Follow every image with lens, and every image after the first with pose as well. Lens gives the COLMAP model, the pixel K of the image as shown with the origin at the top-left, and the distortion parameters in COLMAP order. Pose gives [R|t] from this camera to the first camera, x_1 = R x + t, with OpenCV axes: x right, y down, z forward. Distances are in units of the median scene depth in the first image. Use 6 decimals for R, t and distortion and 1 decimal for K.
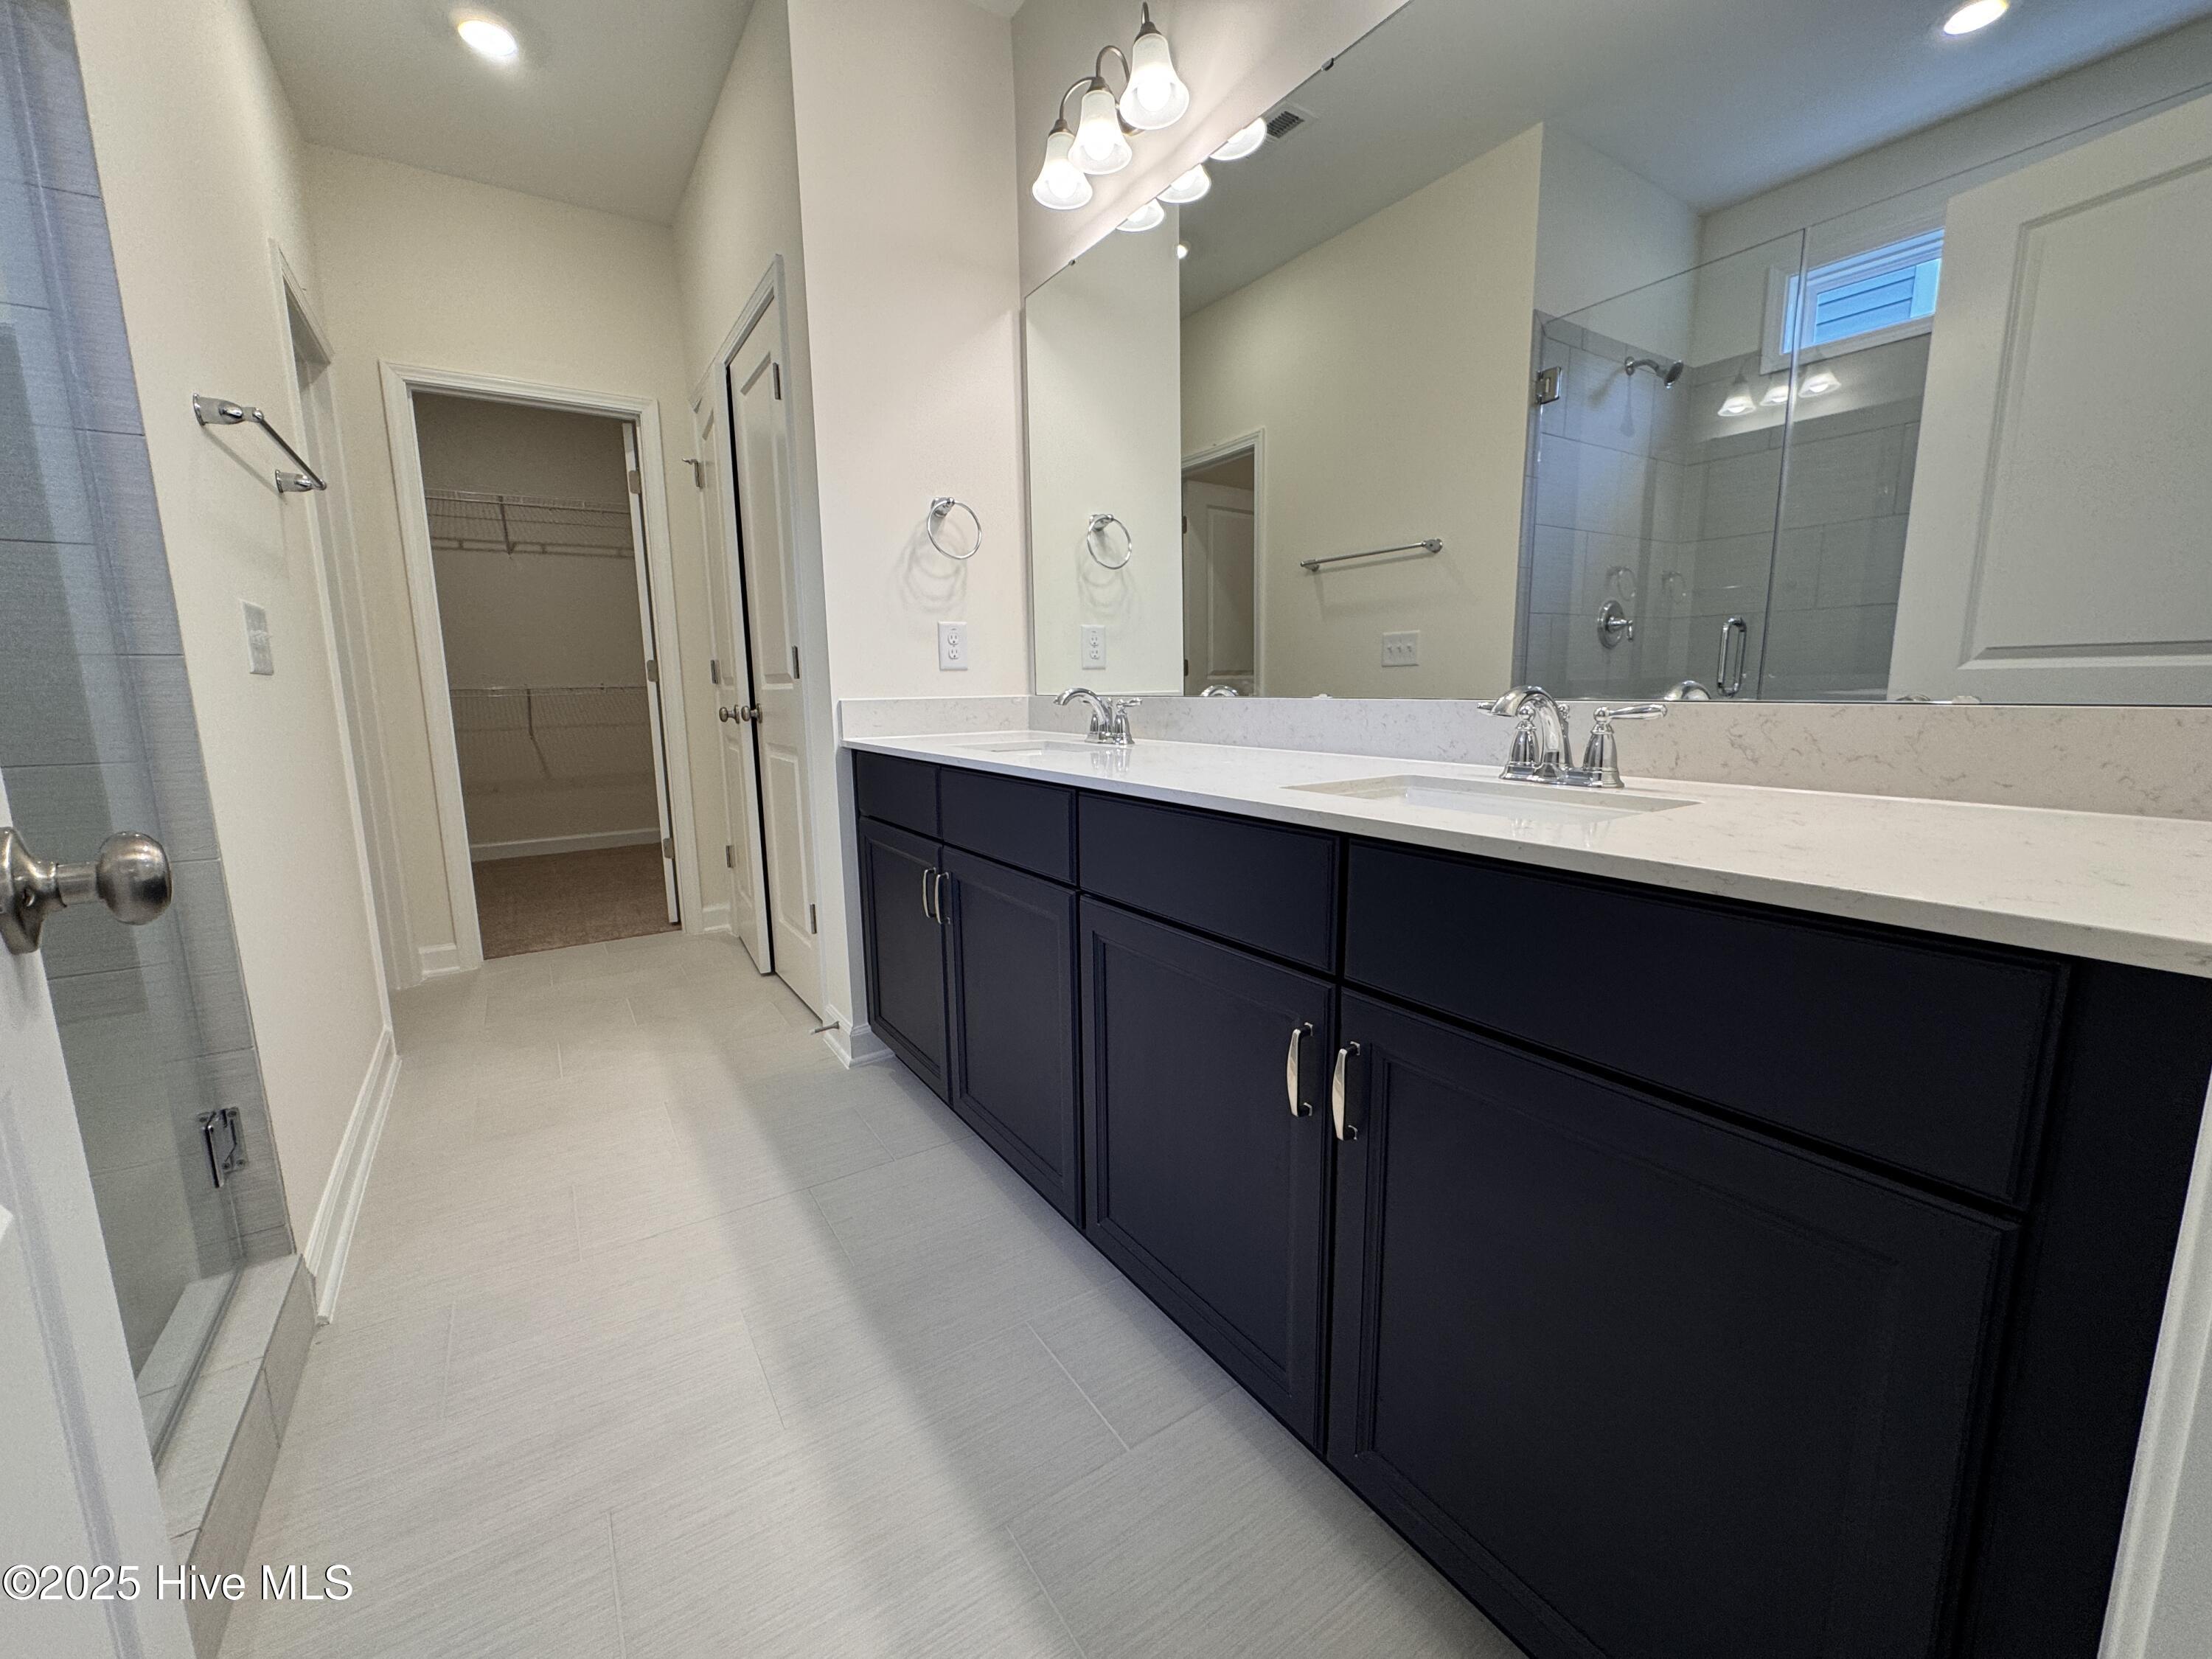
lens RADIAL K [[881.1, 0, 1106.0], [0, 881.1, 829.5], [0, 0, 1]] dist [-0.001124, -0.000083]
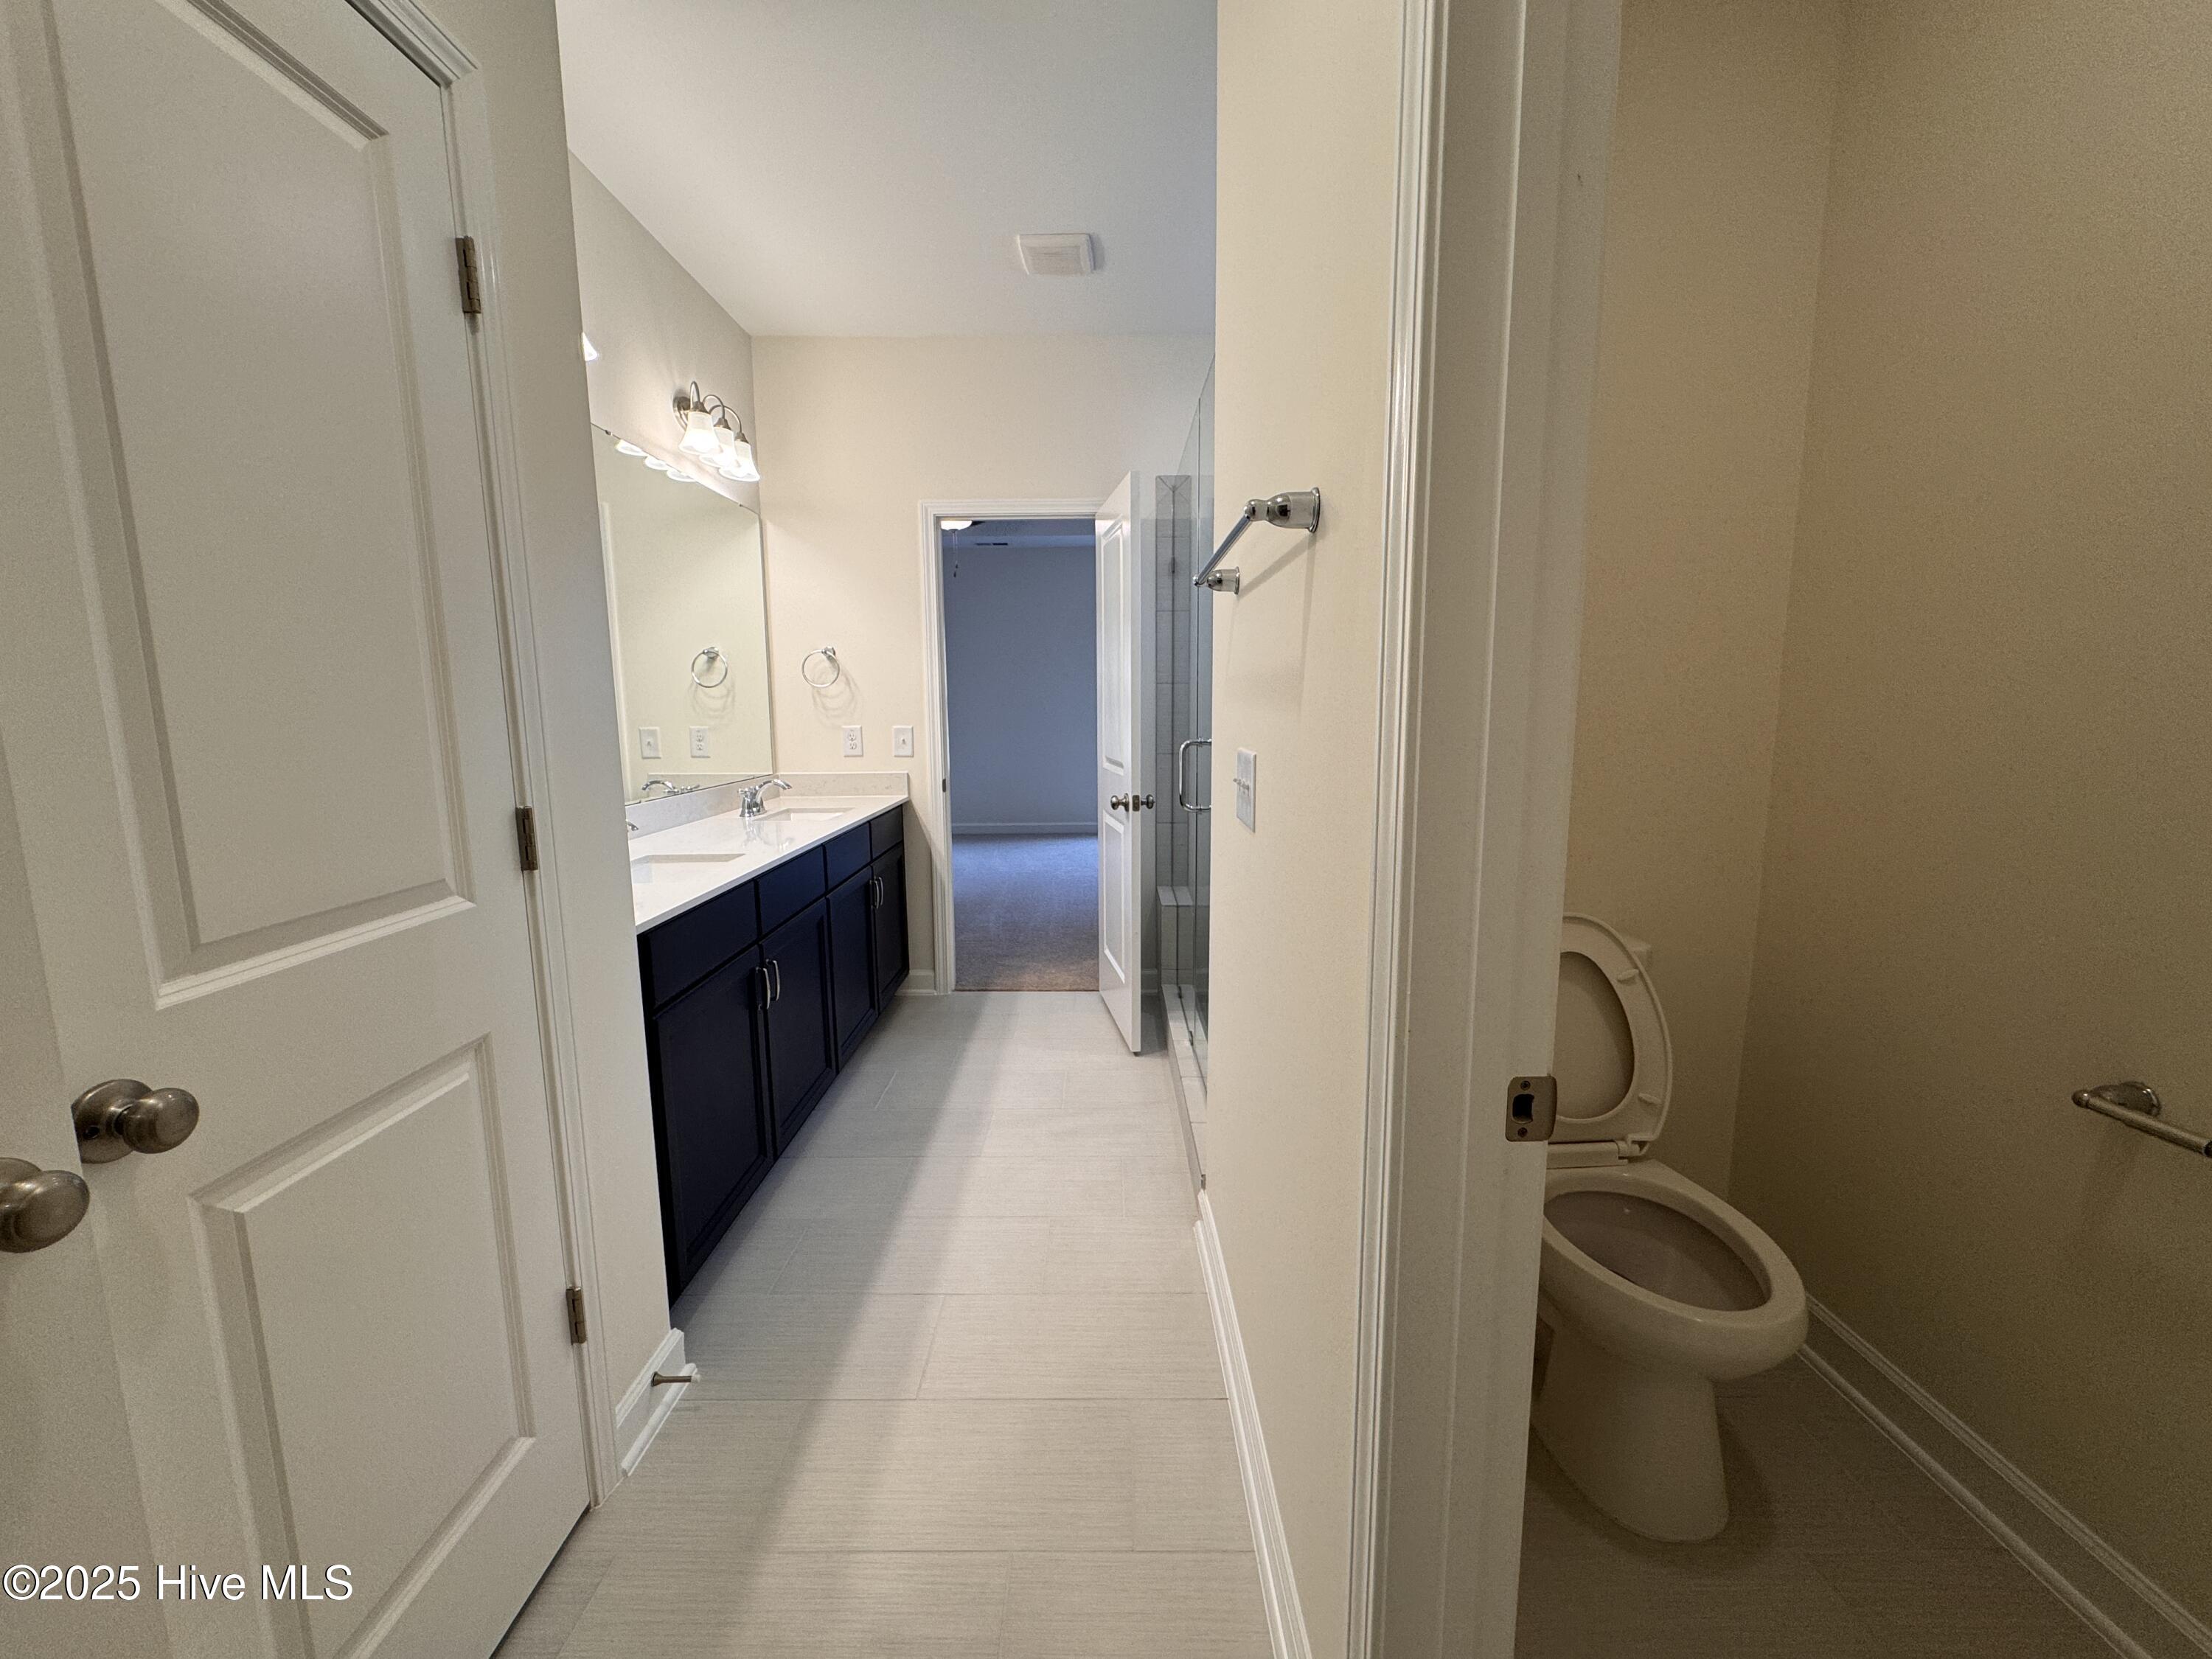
lens RADIAL K [[881.1, 0, 1106.0], [0, 881.1, 829.5], [0, 0, 1]] dist [-0.001124, -0.000083]
pose [[-0.836627, -0.056445, 0.544857, -1.340963], [0.114428, 0.954723, 0.274610, -0.441534], [-0.535687, 0.292093, -0.792288, 1.808682]]
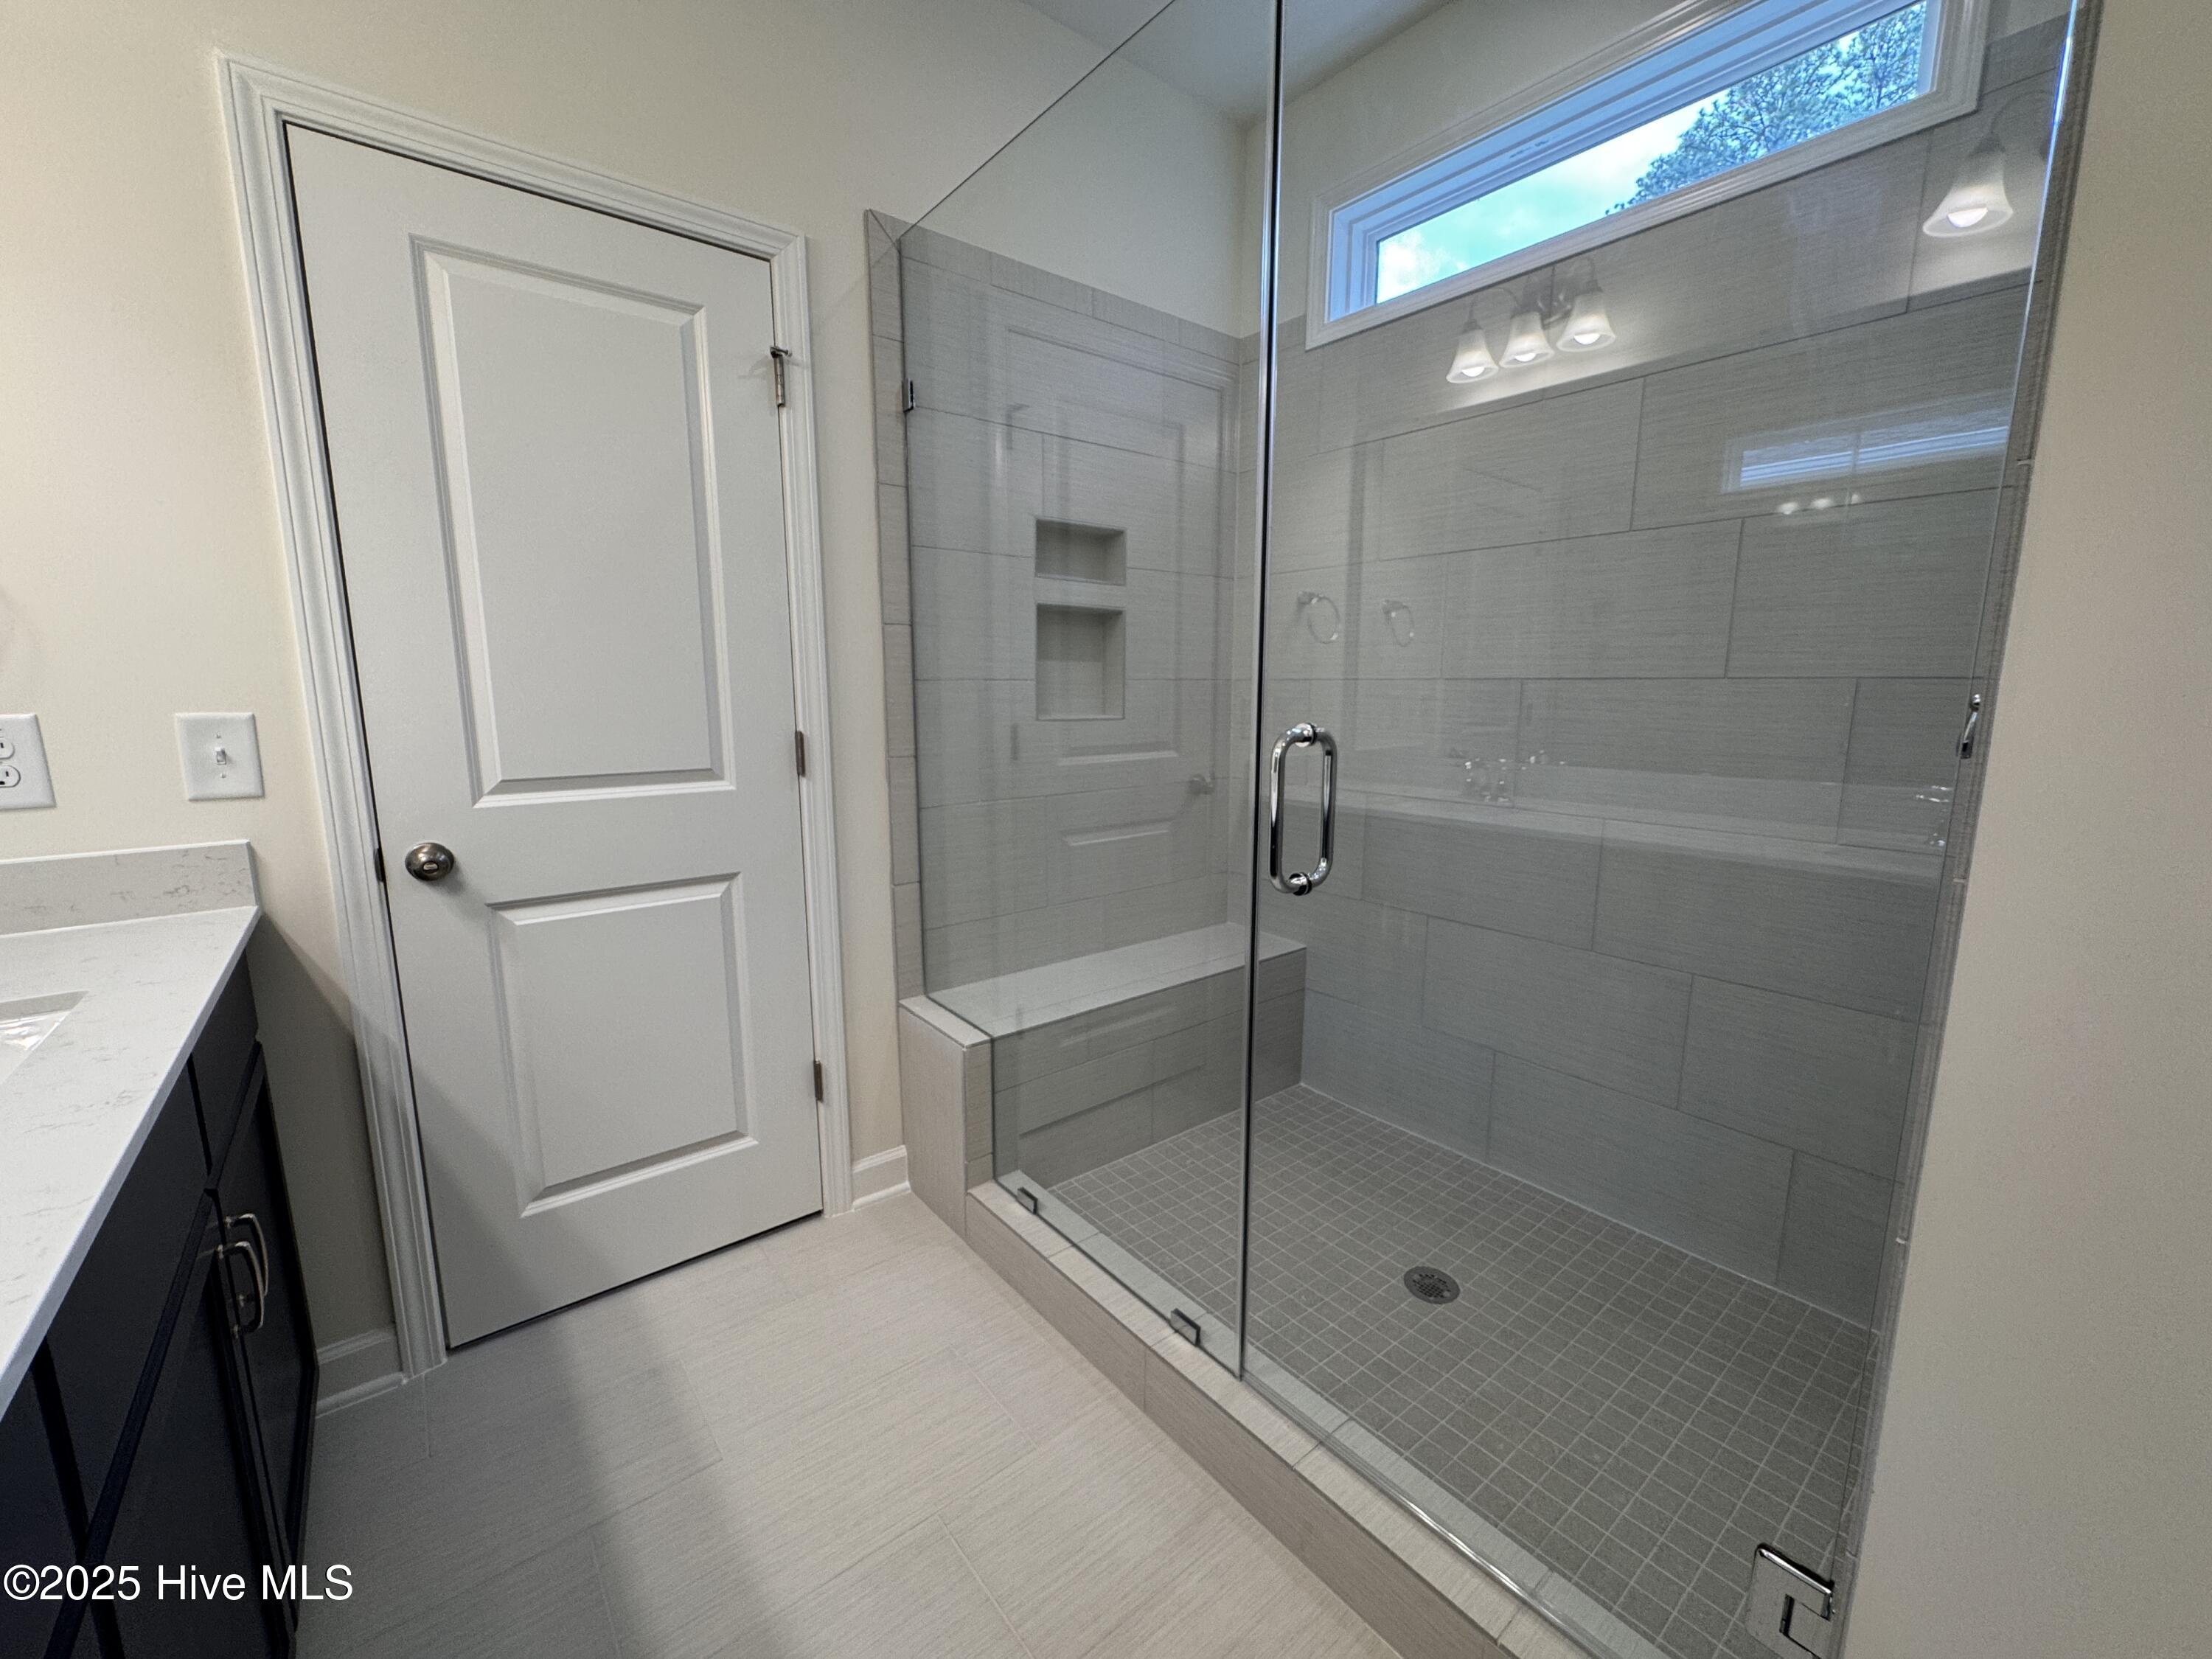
lens RADIAL K [[881.1, 0, 1106.0], [0, 881.1, 829.5], [0, 0, 1]] dist [-0.001124, -0.000083]
pose [[-0.995356, 0.033924, -0.090087, -0.388376], [0.002220, 0.943687, 0.330833, -0.296719], [0.096237, 0.329096, -0.939380, 1.082490]]
